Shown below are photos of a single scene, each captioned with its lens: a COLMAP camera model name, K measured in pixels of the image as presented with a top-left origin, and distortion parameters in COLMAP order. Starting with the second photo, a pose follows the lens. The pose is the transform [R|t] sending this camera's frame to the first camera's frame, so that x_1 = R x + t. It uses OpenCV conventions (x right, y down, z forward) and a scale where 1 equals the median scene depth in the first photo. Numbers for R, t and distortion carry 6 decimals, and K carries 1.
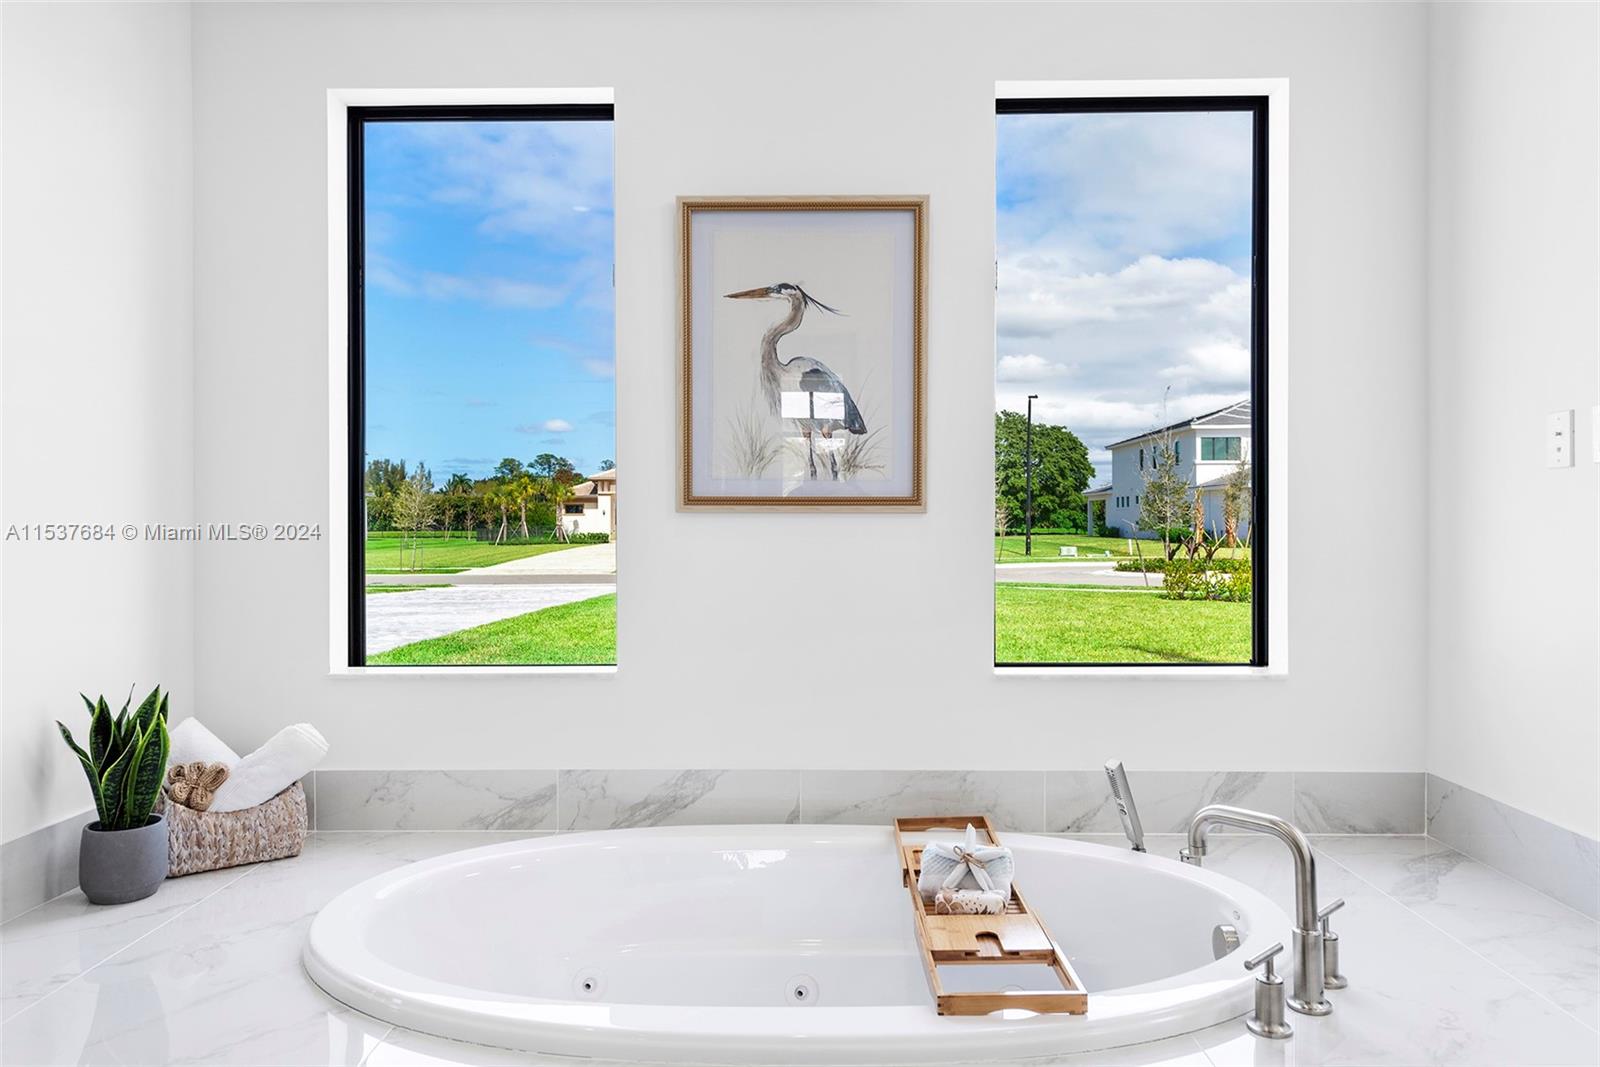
lens RADIAL K [[1052.9, 0, 795.4], [0, 1052.9, 517.2], [0, 0, 1]] dist [0.018270, -0.007270]
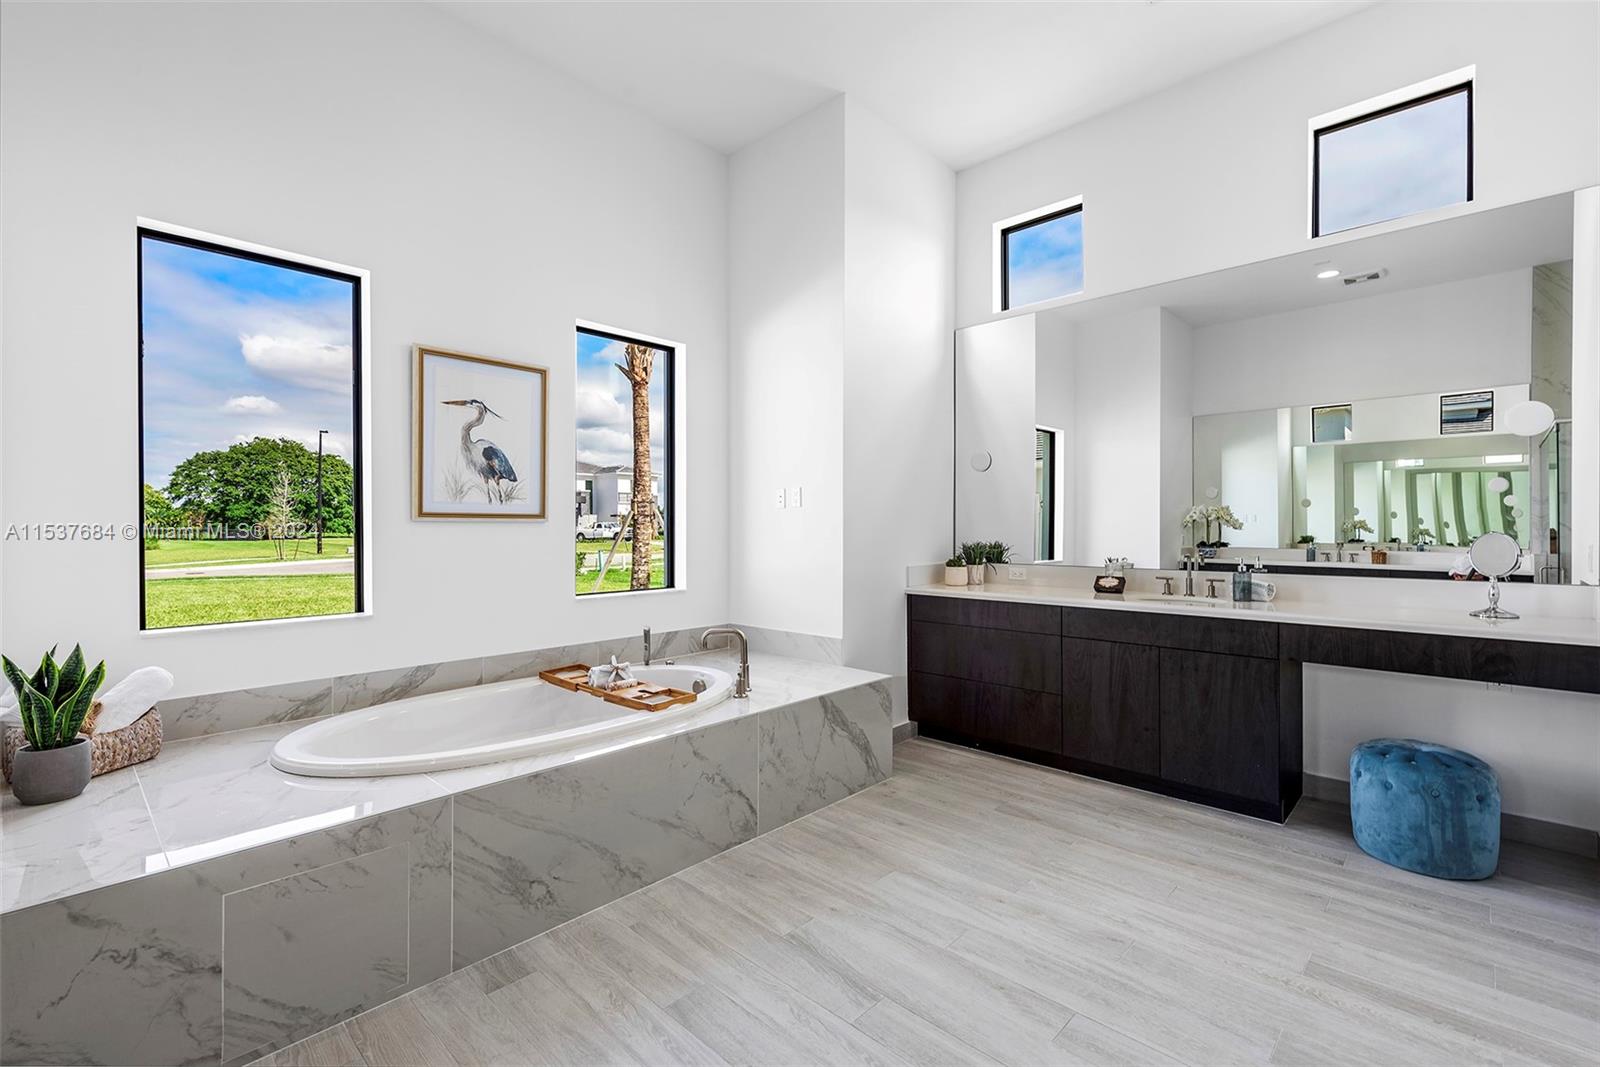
lens RADIAL K [[698.2, 0, 804.0], [0, 698.2, 530.6], [0, 0, 1]] dist [-0.004776, 0.000592]
pose [[0.665405, -0.002356, 0.746478, -0.549133], [-0.003614, 0.999973, 0.006378, 0.001731], [-0.746473, -0.006942, 0.665379, -0.267892]]
